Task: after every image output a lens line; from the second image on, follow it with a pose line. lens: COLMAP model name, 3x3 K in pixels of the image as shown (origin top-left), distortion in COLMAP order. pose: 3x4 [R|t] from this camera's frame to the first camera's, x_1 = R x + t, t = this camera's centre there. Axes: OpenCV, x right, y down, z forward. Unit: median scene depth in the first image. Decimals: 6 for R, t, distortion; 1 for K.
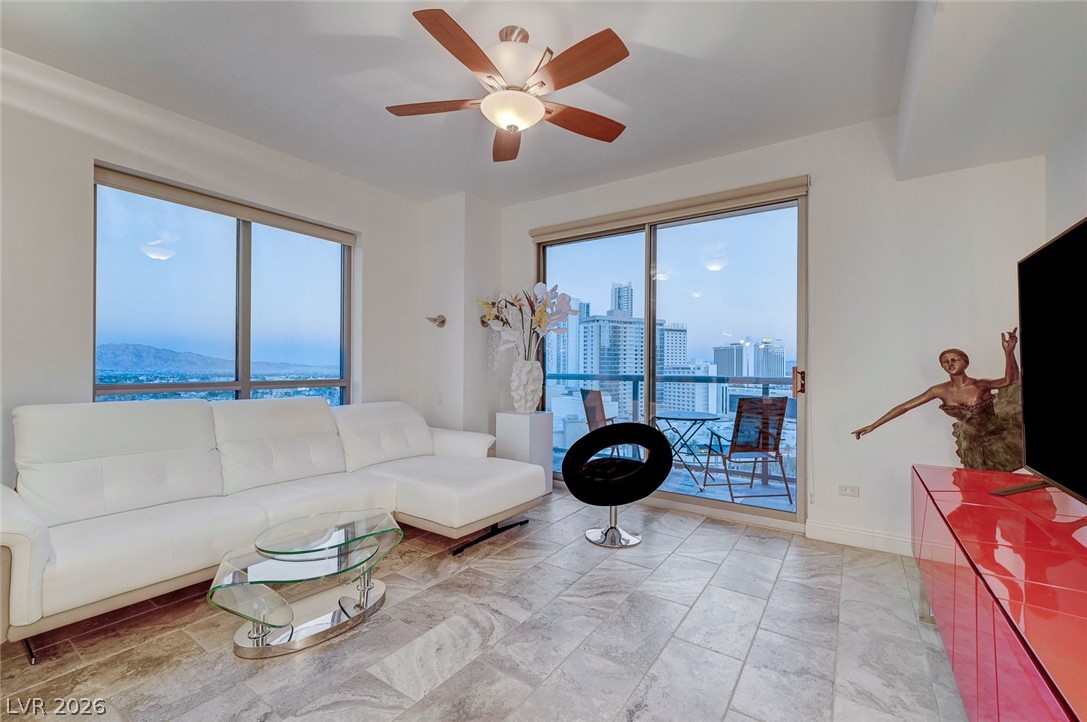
lens RADIAL K [[454.6, 0, 544.6], [0, 454.6, 368.5], [0, 0, 1]] dist [0.001062, 0.000047]
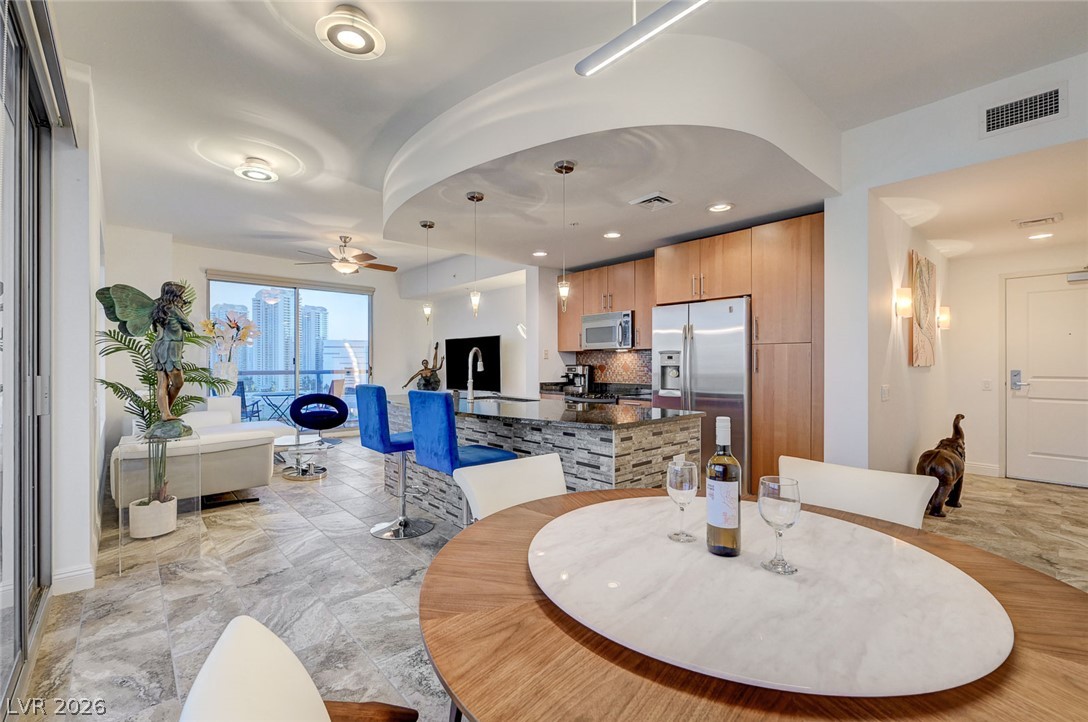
lens RADIAL K [[472.0, 0, 543.2], [0, 472.0, 363.4], [0, 0, 1]] dist [0.000412, -0.000022]
pose [[0.245775, -0.005652, 0.969311, -2.231037], [0.003376, 0.999982, 0.004975, -0.028332], [-0.969321, 0.002049, 0.245789, -0.687854]]
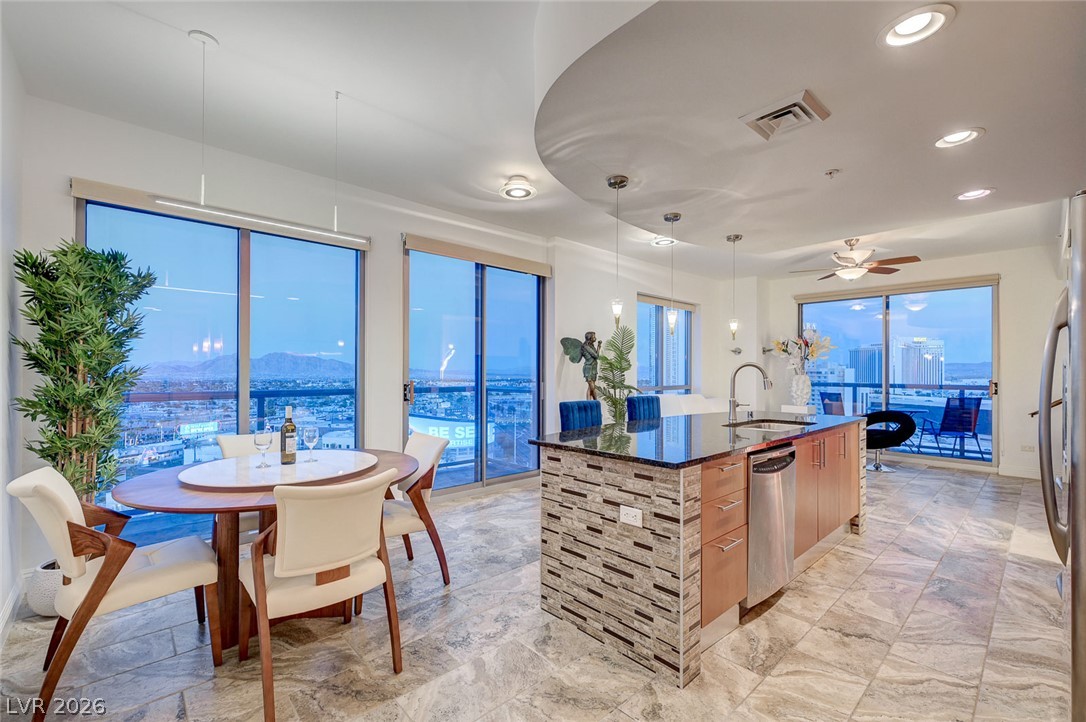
lens RADIAL K [[458.6, 0, 541.2], [0, 458.6, 370.8], [0, 0, 1]] dist [-0.001983, 0.000189]
pose [[0.972091, -0.002807, -0.234589, -1.007928], [0.001645, 0.999985, -0.005148, -0.044938], [0.234600, 0.004618, 0.972081, -1.572332]]
